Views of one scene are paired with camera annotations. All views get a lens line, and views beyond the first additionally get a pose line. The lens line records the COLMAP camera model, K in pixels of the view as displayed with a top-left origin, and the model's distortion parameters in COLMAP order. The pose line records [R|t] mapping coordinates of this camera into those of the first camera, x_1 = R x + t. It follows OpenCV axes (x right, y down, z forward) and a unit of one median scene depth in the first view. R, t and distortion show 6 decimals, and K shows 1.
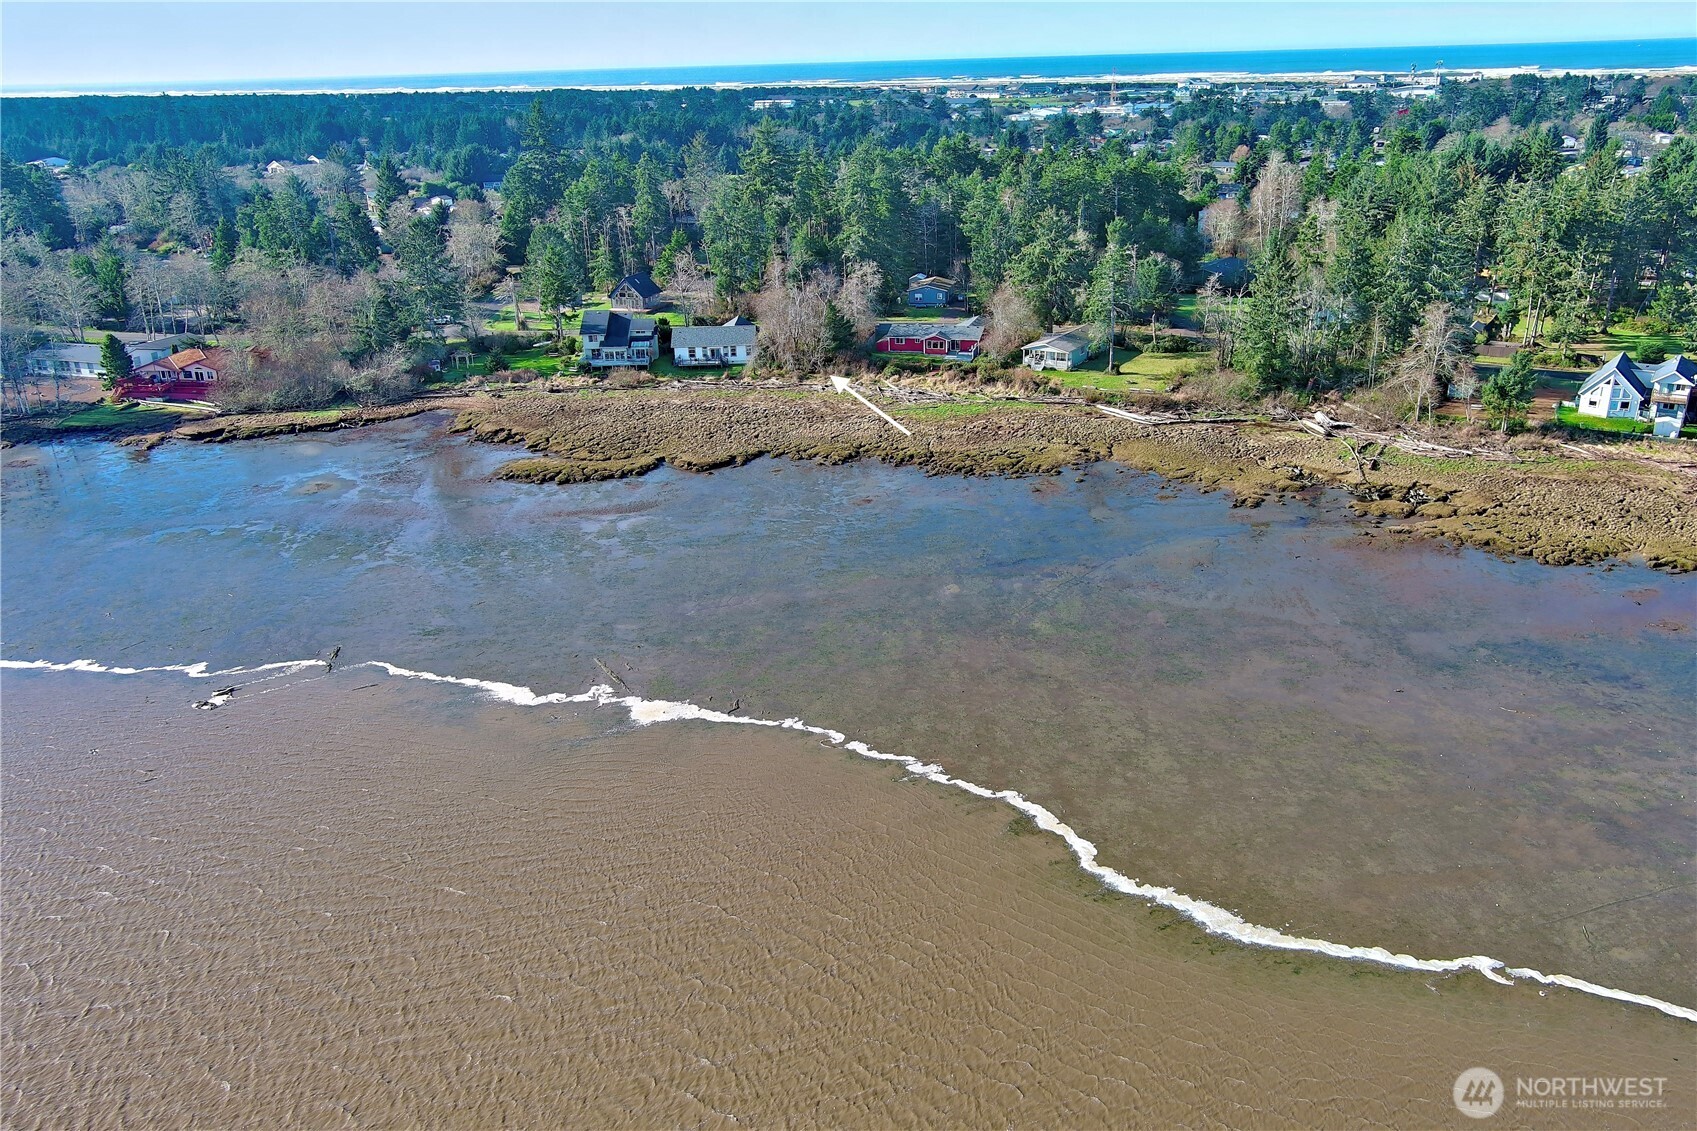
lens RADIAL K [[1320.1, 0, 850.4], [0, 1320.1, 577.6], [0, 0, 1]] dist [0.021628, -0.024439]
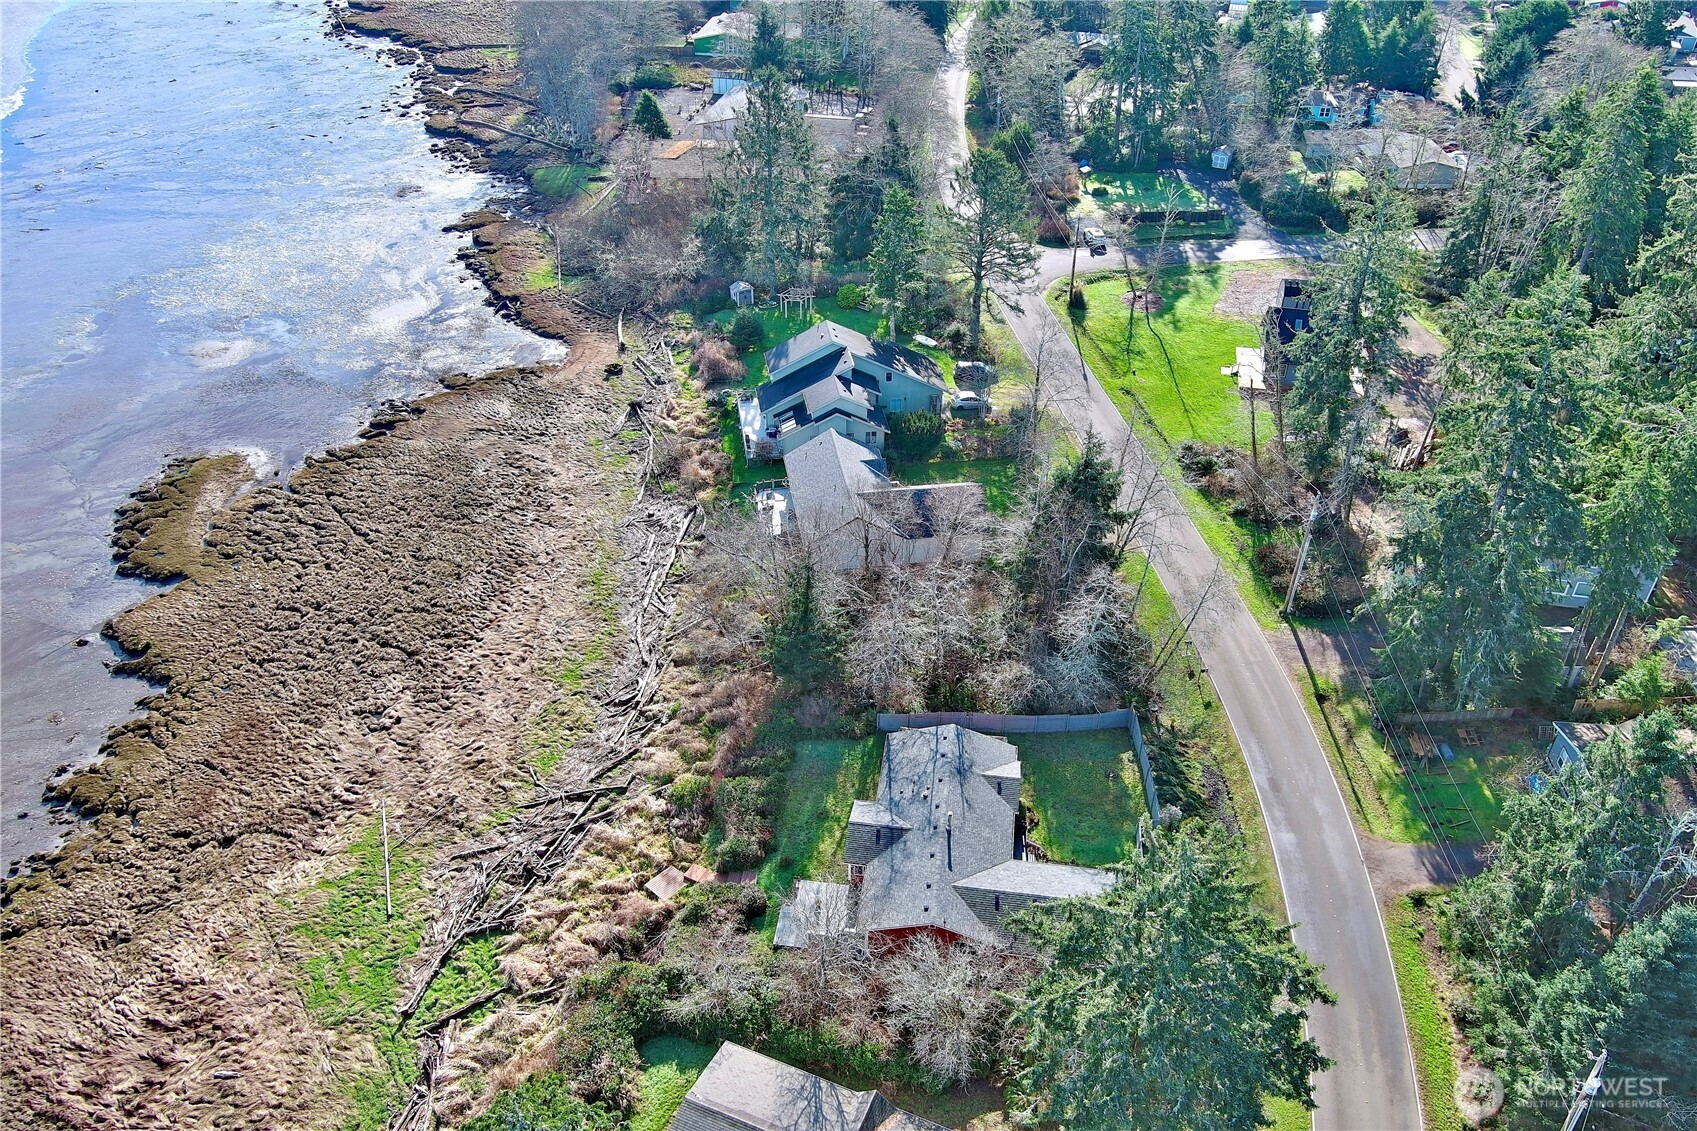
lens RADIAL K [[1320.1, 0, 846.4], [0, 1320.1, 573.6], [0, 0, 1]] dist [0.021628, -0.024439]
pose [[0.143583, 0.602559, -0.785052, 0.302837], [-0.376388, 0.766908, 0.519793, -0.418848], [0.915268, 0.220850, 0.336911, 0.860965]]
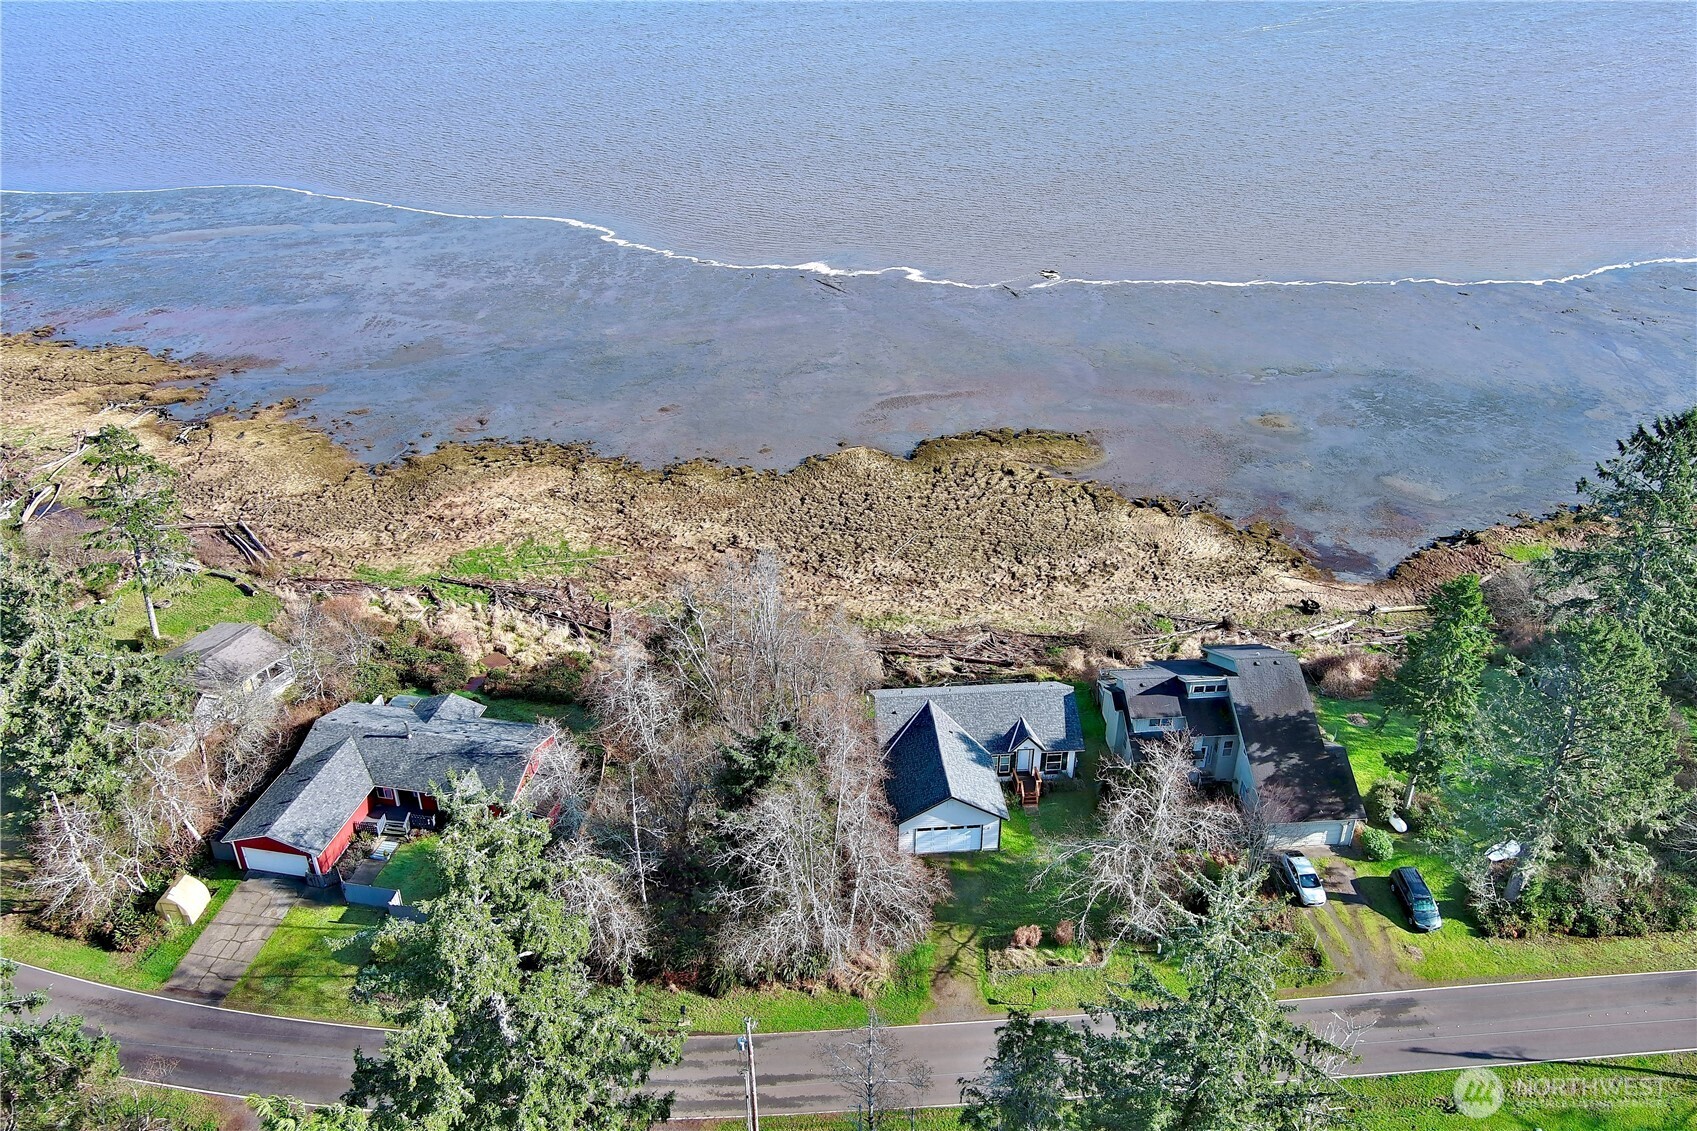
lens RADIAL K [[1320.1, 0, 843.6], [0, 1320.1, 567.8], [0, 0, 1]] dist [0.021628, -0.024439]
pose [[-0.996391, 0.064141, -0.055597, -0.042422], [-0.003953, 0.619219, 0.785209, -0.549060], [0.084791, 0.782594, -0.616730, 1.241936]]
